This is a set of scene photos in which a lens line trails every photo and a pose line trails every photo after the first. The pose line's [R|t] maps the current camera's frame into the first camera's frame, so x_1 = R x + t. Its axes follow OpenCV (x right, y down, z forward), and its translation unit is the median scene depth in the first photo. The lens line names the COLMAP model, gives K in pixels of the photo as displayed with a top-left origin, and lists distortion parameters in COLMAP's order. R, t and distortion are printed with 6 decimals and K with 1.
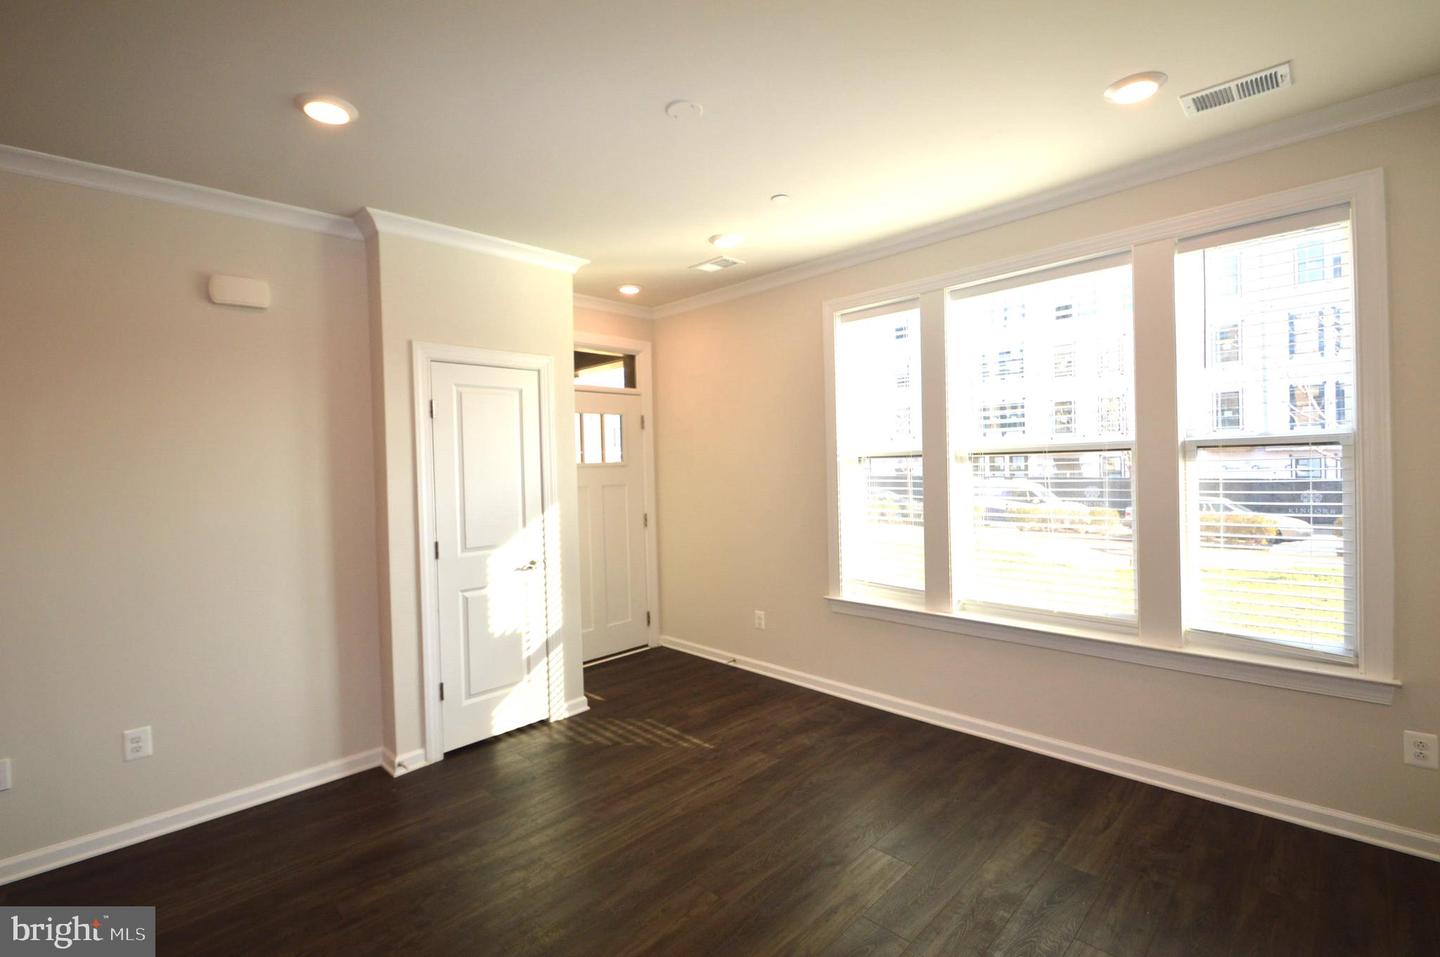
lens RADIAL K [[640.2, 0, 725.2], [0, 640.2, 471.9], [0, 0, 1]] dist [0.015245, -0.017650]
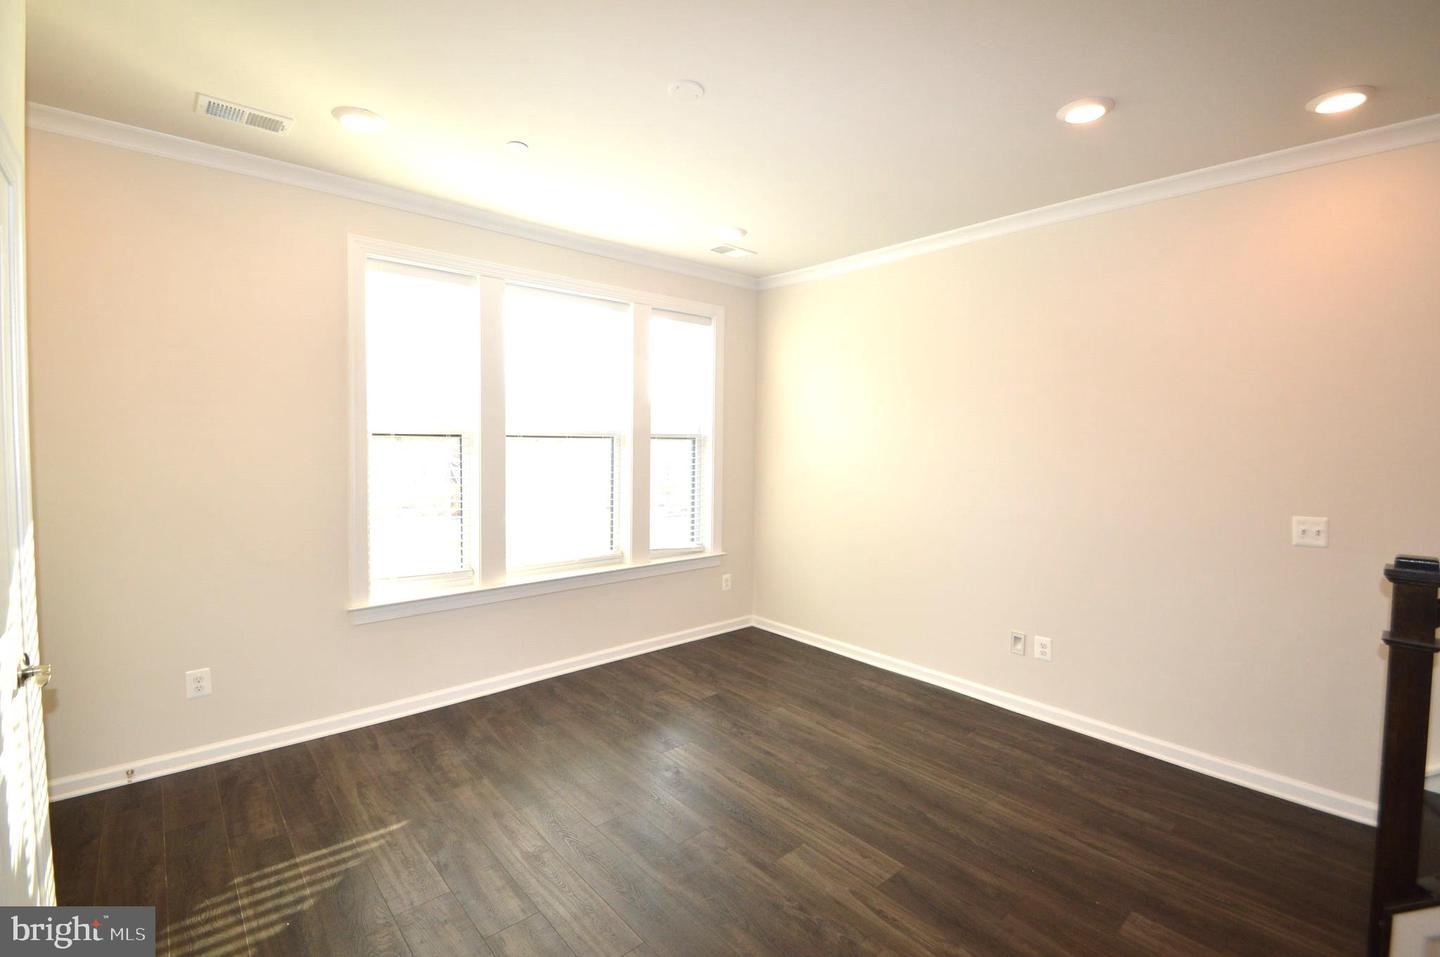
lens RADIAL K [[640.2, 0, 724.3], [0, 640.2, 471.0], [0, 0, 1]] dist [0.015245, -0.017650]
pose [[0.063739, -0.020691, 0.997752, -0.689114], [-0.000462, 0.999784, 0.020763, 0.009064], [-0.997966, -0.001784, 0.063716, 0.557953]]
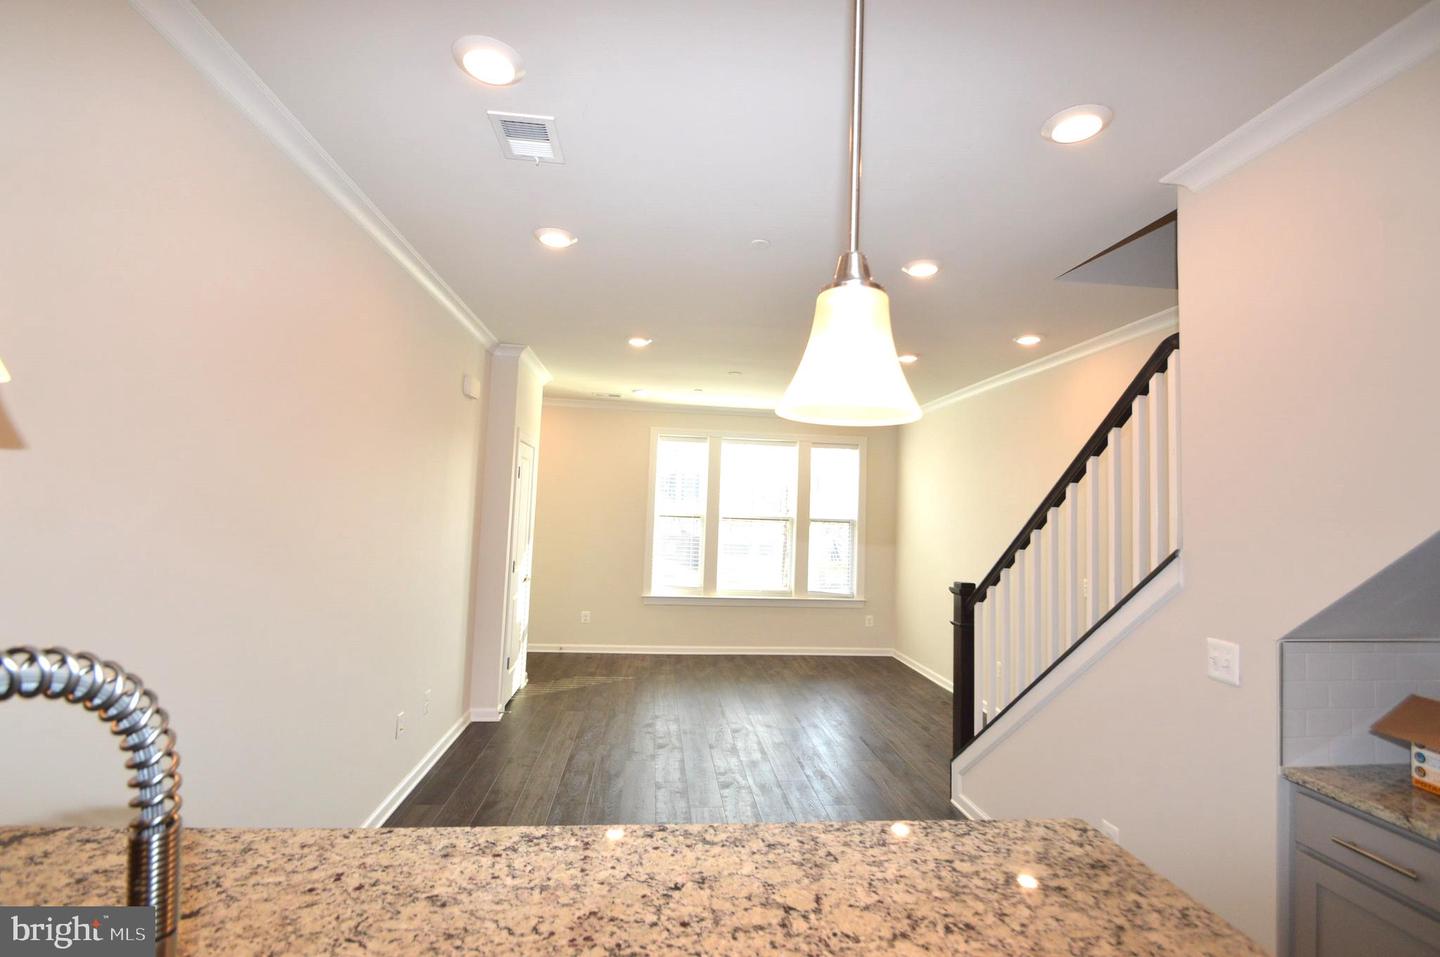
lens RADIAL K [[640.2, 0, 726.1], [0, 640.2, 470.7], [0, 0, 1]] dist [0.015245, -0.017650]
pose [[0.627167, 0.103225, 0.772014, -1.218179], [-0.041169, 0.994187, -0.099488, 0.026502], [-0.777796, 0.030613, 0.627771, -0.303304]]
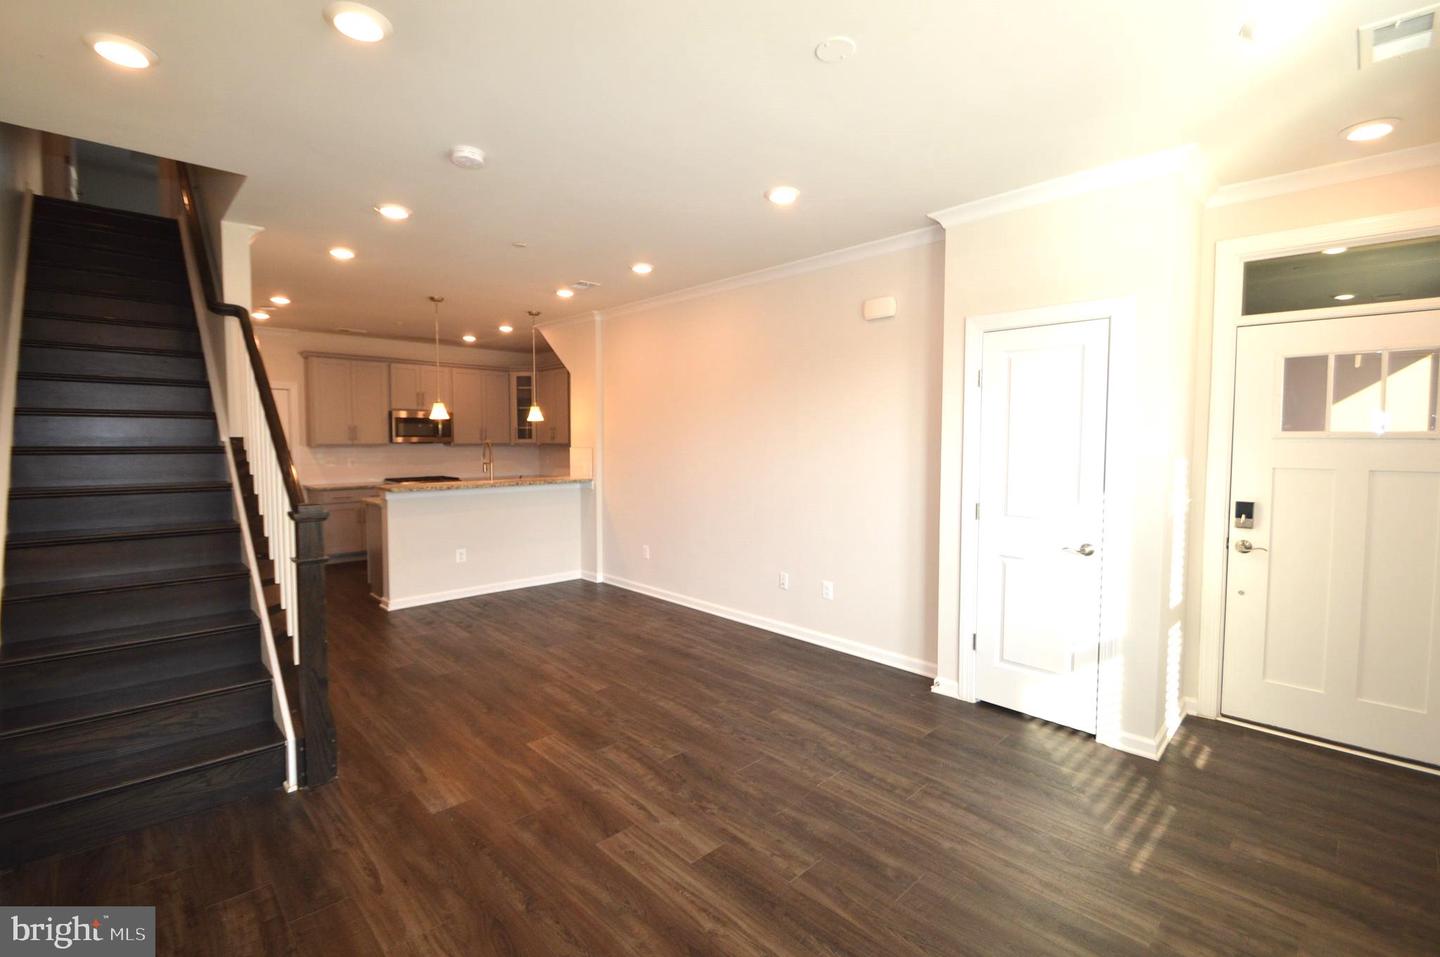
lens RADIAL K [[640.2, 0, 725.3], [0, 640.2, 473.5], [0, 0, 1]] dist [0.015245, -0.017650]
pose [[-0.024241, 0.084171, -0.996156, 0.575572], [-0.017977, 0.996251, 0.084617, -0.021338], [0.999544, 0.019959, -0.022637, 0.558061]]
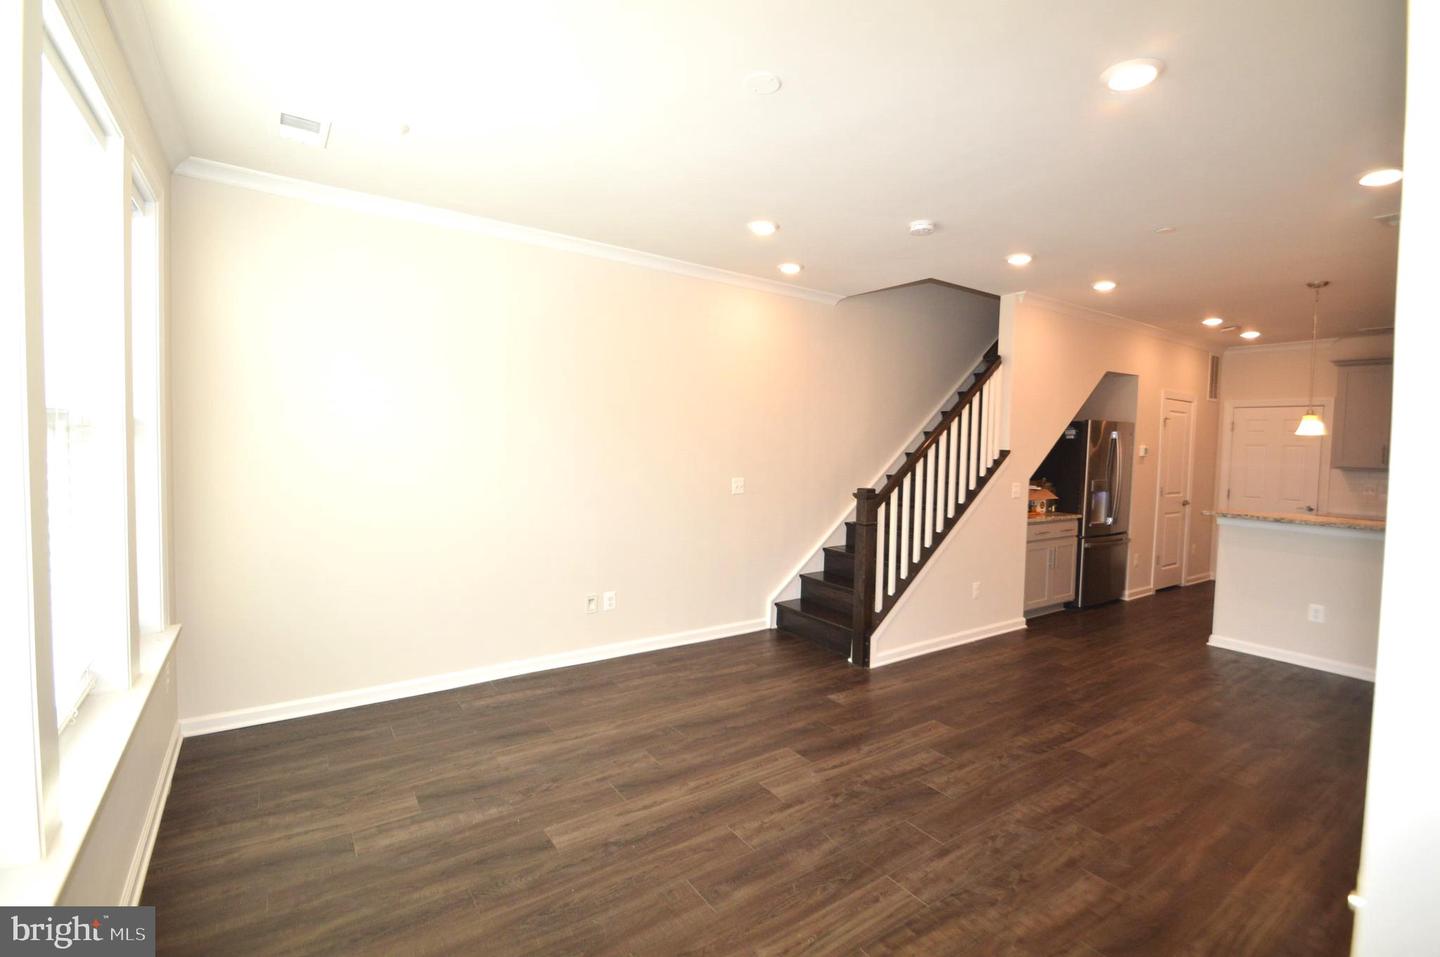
lens RADIAL K [[640.2, 0, 724.3], [0, 640.2, 472.5], [0, 0, 1]] dist [0.015245, -0.017650]
pose [[-0.982940, -0.006157, 0.183824, -0.121060], [0.005227, 0.998101, 0.061382, -0.018748], [-0.183853, 0.061296, -0.981041, 1.282061]]
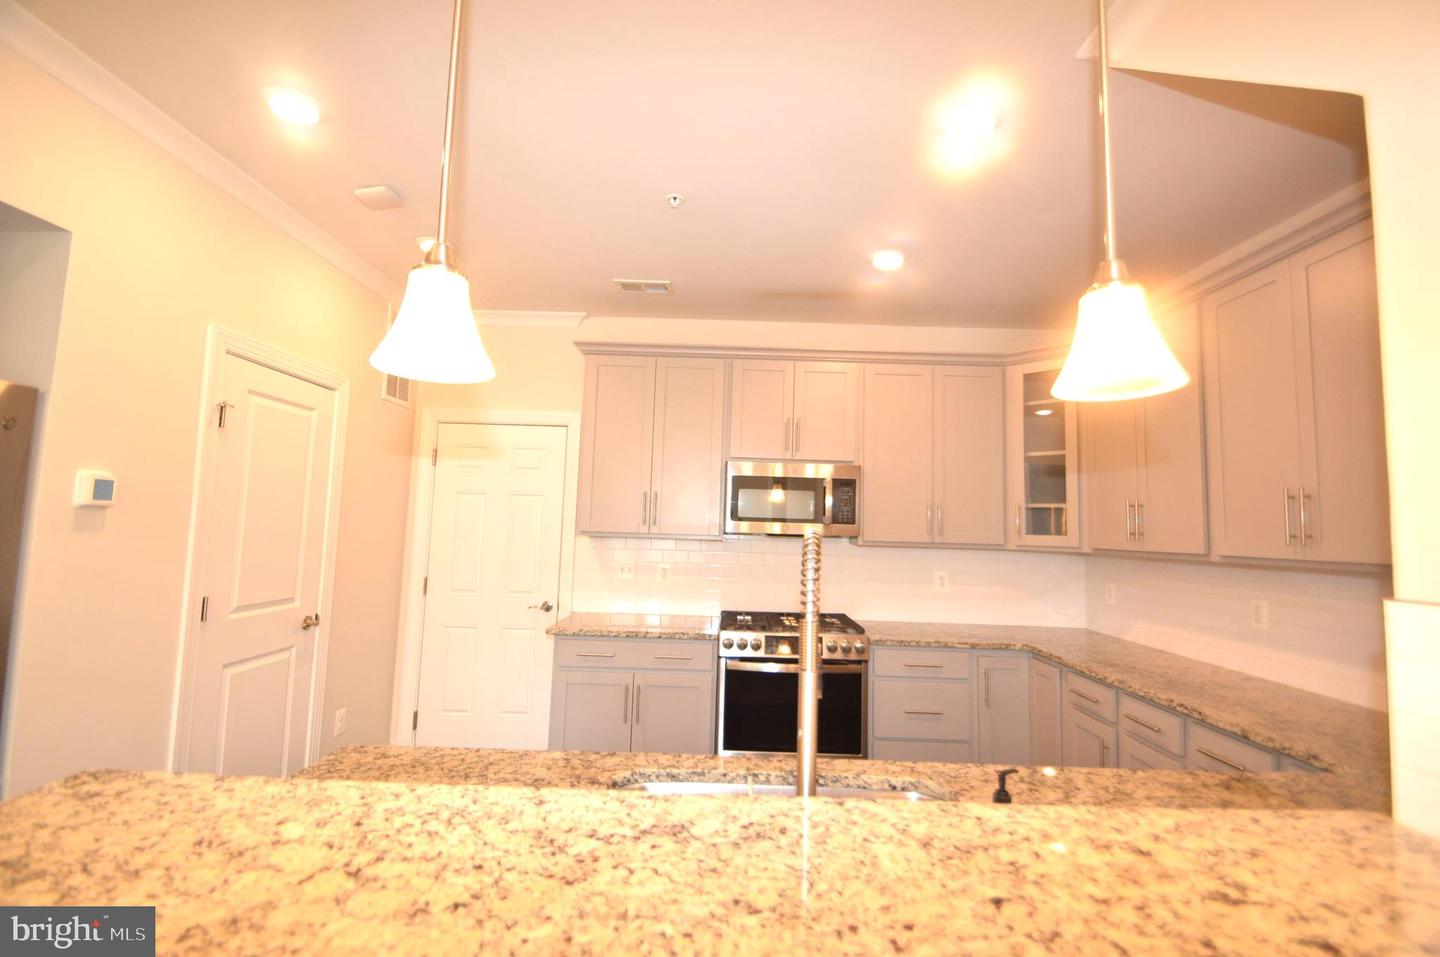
lens RADIAL K [[640.2, 0, 723.6], [0, 640.2, 468.8], [0, 0, 1]] dist [0.015245, -0.017650]
pose [[-0.714194, -0.056057, -0.697699, -0.954402], [-0.023726, 0.998154, -0.055910, 0.039123], [0.699545, -0.023377, -0.714206, 0.046536]]
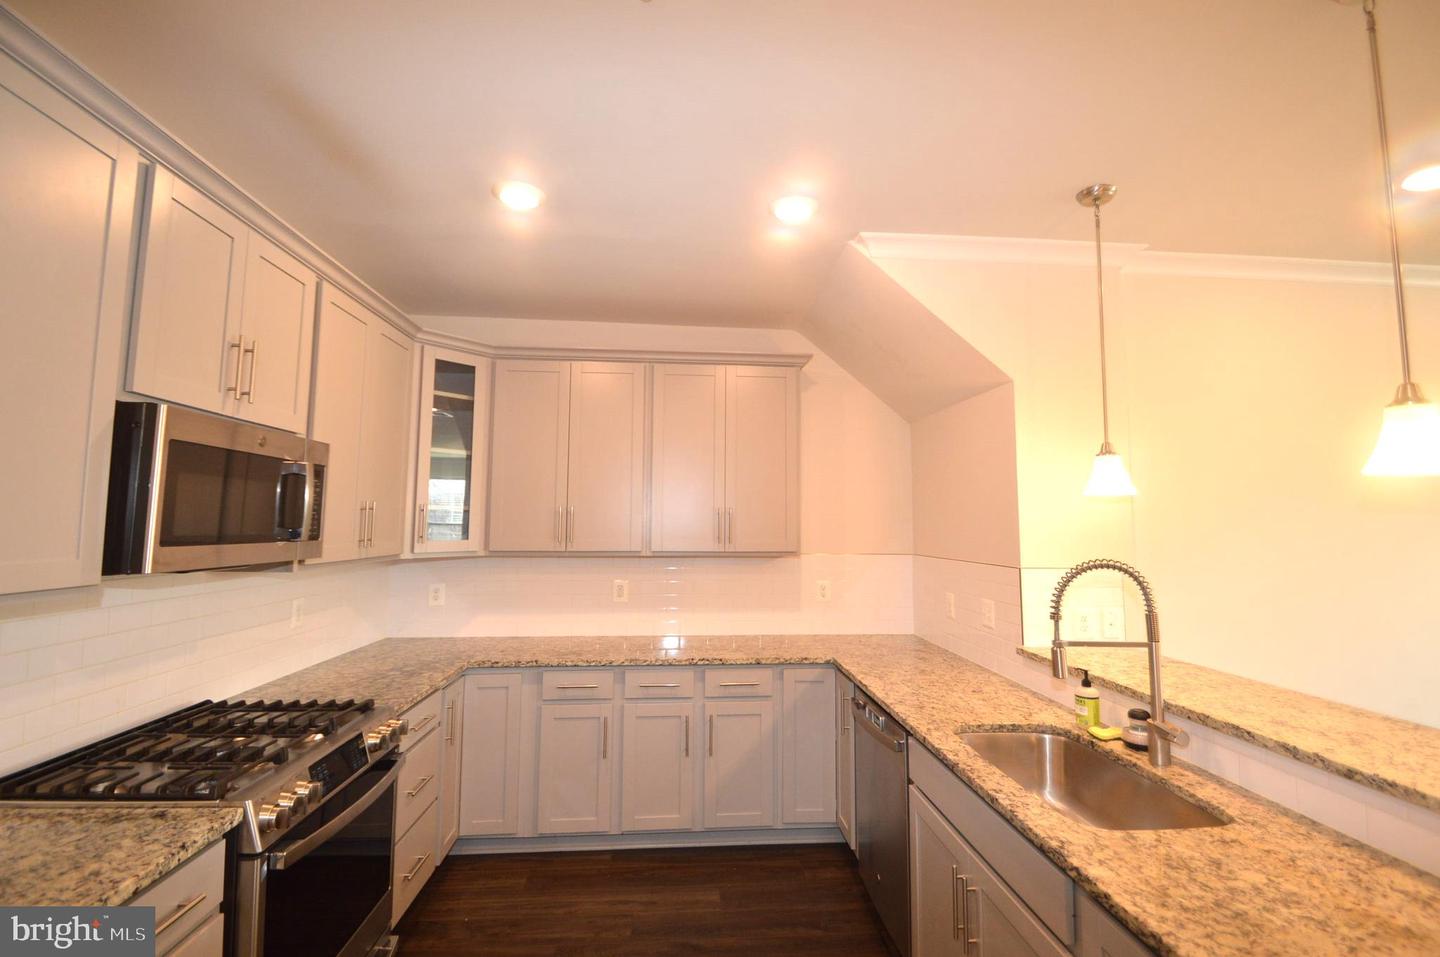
lens RADIAL K [[640.2, 0, 727.1], [0, 640.2, 471.3], [0, 0, 1]] dist [0.015245, -0.017650]
pose [[0.753967, -0.022101, -0.656540, -1.103040], [-0.039617, 0.996085, -0.079026, 0.033085], [0.655716, 0.085593, 0.750140, -0.730625]]
